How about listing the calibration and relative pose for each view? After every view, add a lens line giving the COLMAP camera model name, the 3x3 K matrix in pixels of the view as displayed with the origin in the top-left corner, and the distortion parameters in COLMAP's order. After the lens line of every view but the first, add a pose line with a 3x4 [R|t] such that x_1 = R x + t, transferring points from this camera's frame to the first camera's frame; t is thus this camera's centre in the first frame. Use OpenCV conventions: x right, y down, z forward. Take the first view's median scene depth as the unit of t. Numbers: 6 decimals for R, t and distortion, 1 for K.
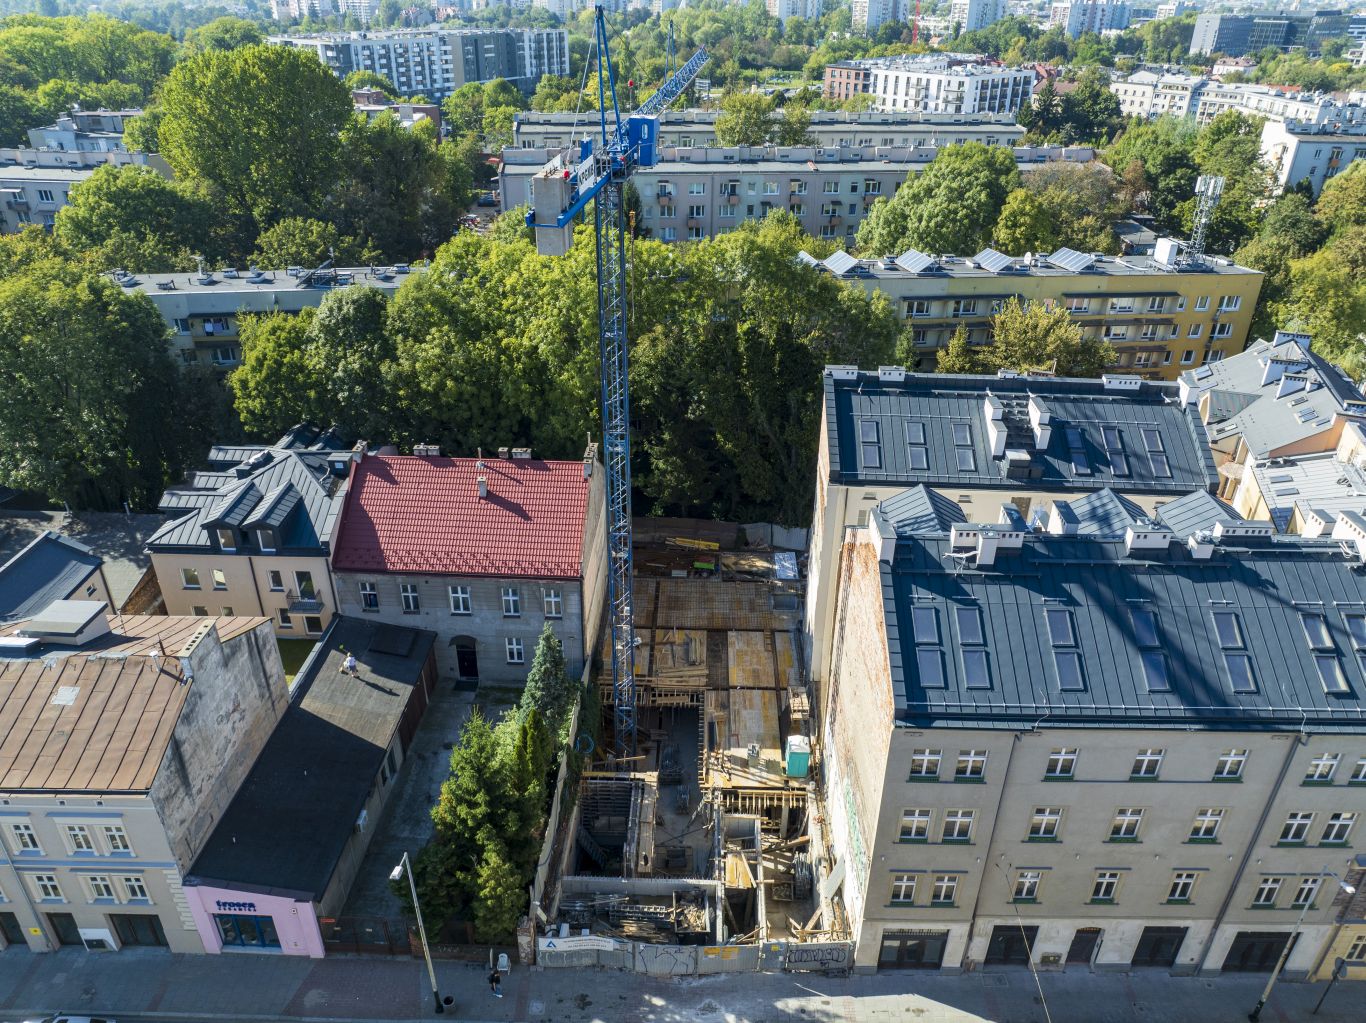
lens RADIAL K [[958.1, 0, 682.3], [0, 958.1, 508.5], [0, 0, 1]] dist [-0.037193, -0.000738]
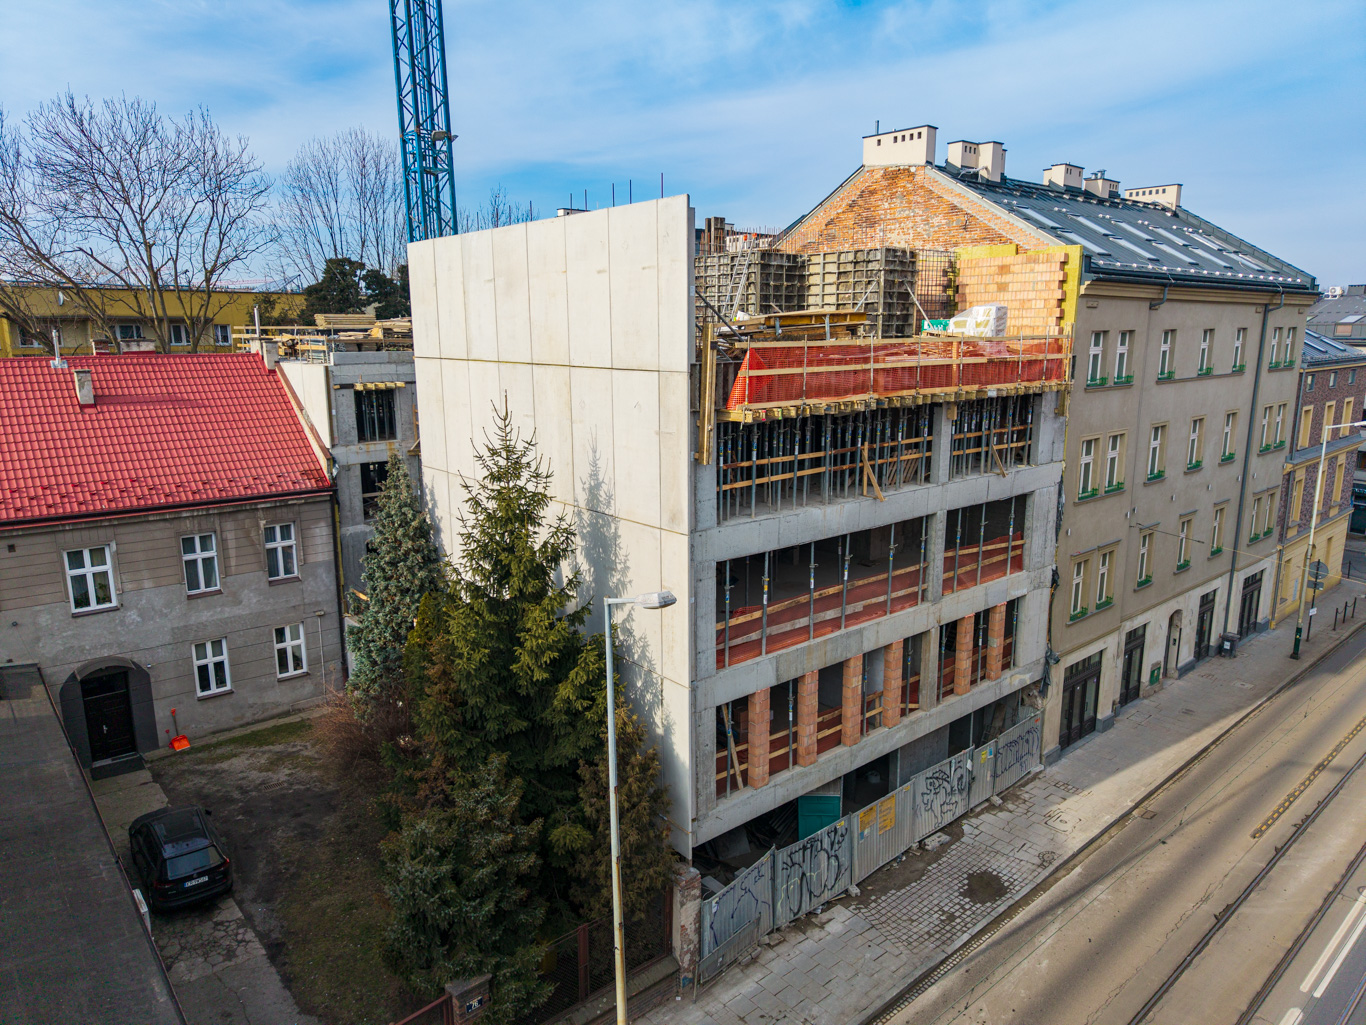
lens RADIAL K [[914.8, 0, 681.5], [0, 914.8, 519.6], [0, 0, 1]] dist [0.011751, -0.009908]
pose [[0.740910, -0.150811, 0.654453, -0.315674], [0.335101, 0.927508, -0.165637, 0.254366], [-0.582030, 0.342031, 0.737737, 0.442456]]
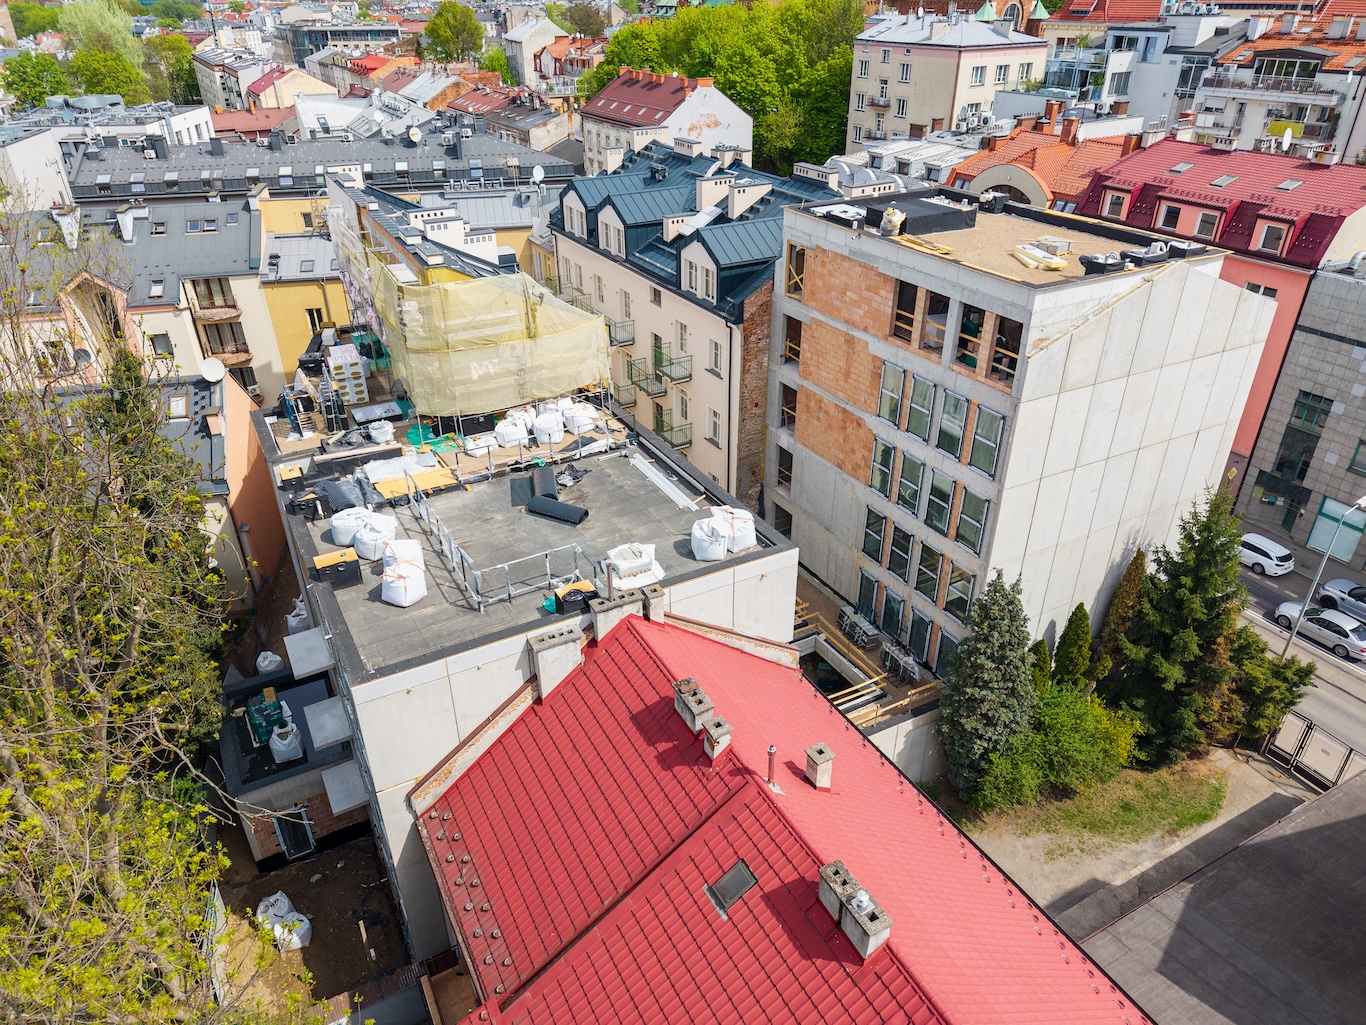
lens RADIAL K [[912.2, 0, 681.4], [0, 912.2, 520.1], [0, 0, 1]] dist [0.026867, -0.026624]
pose [[-0.508989, -0.440807, 0.739337, -0.408869], [0.417636, 0.624583, 0.659906, -0.347290], [-0.752669, 0.644659, -0.133810, 1.039141]]
